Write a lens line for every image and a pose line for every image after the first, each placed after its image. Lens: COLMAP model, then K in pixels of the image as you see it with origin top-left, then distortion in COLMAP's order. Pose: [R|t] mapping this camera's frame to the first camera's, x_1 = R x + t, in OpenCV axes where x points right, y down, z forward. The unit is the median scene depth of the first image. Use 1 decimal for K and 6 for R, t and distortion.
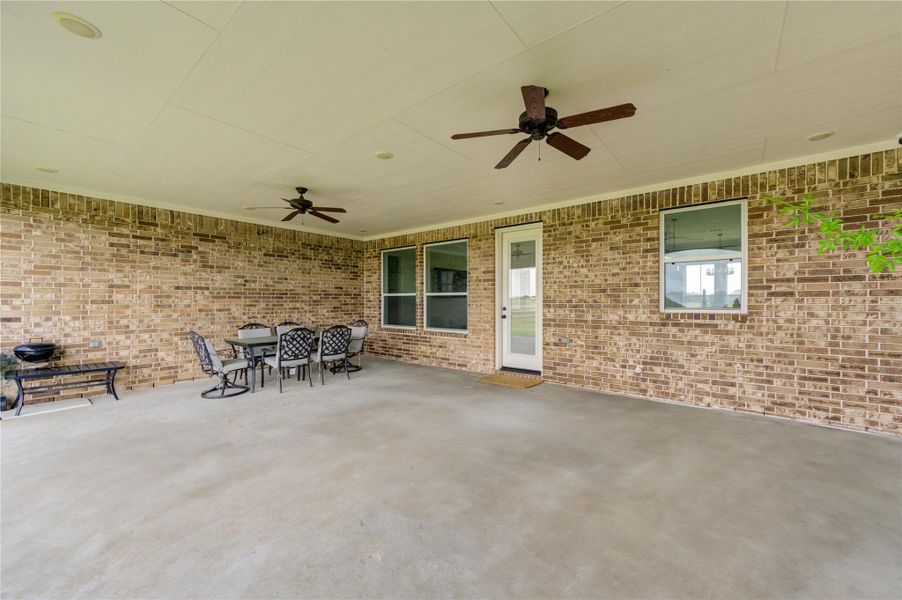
lens RADIAL K [[356.7, 0, 451.0], [0, 356.7, 300.0], [0, 0, 1]] dist [-0.002169, -0.000123]
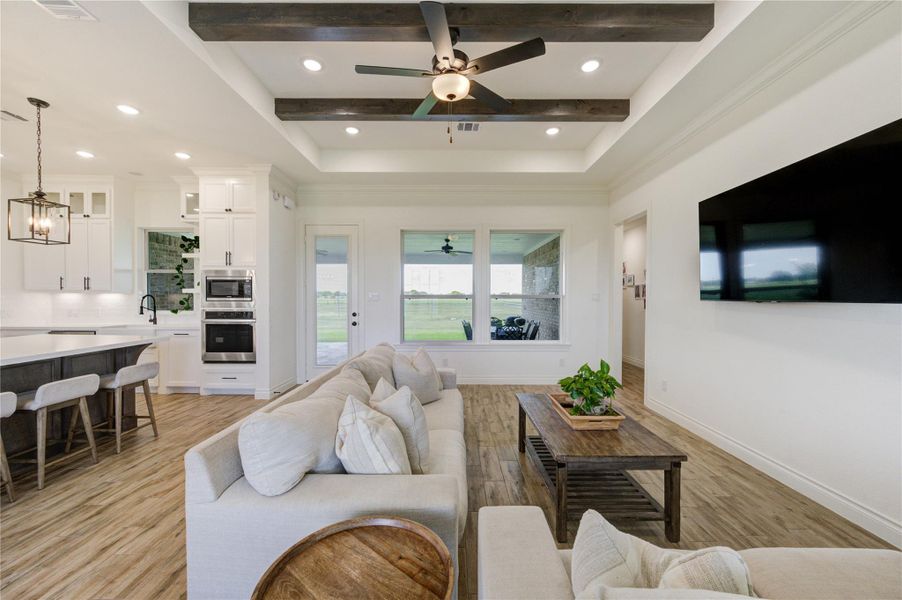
lens RADIAL K [[348.3, 0, 455.5], [0, 348.3, 303.3], [0, 0, 1]] dist [0.001474, -0.000012]
pose [[-0.768784, 0.010232, -0.639427, 0.427599], [0.002656, 0.999914, 0.012808, -0.010814], [0.639504, 0.008148, -0.768745, 1.538003]]
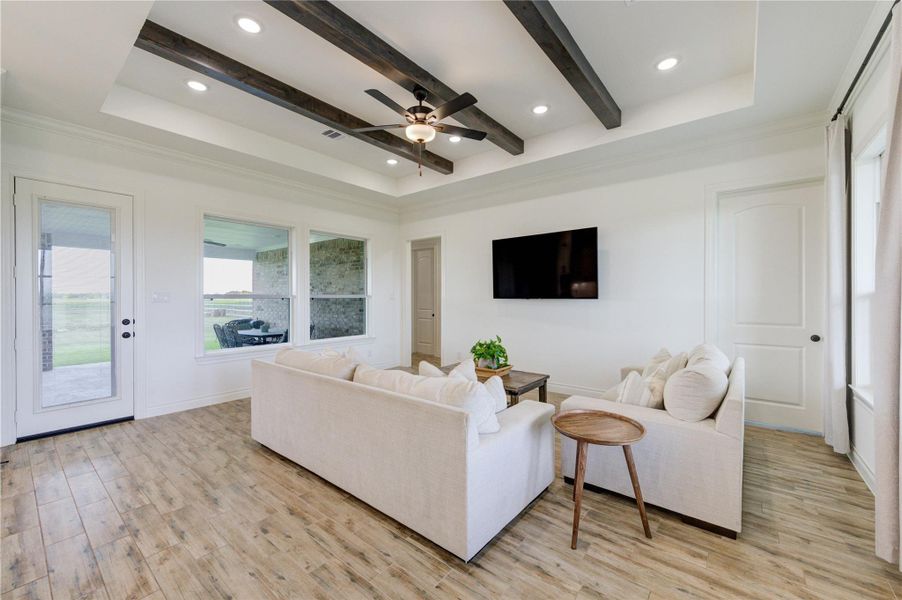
lens RADIAL K [[356.7, 0, 451.0], [0, 356.7, 300.0], [0, 0, 1]] dist [-0.002169, -0.000123]
pose [[0.006608, 0.007199, -0.999952, 0.652453], [0.005977, 0.999956, 0.007239, -0.011840], [0.999960, -0.006024, 0.006565, 1.312586]]
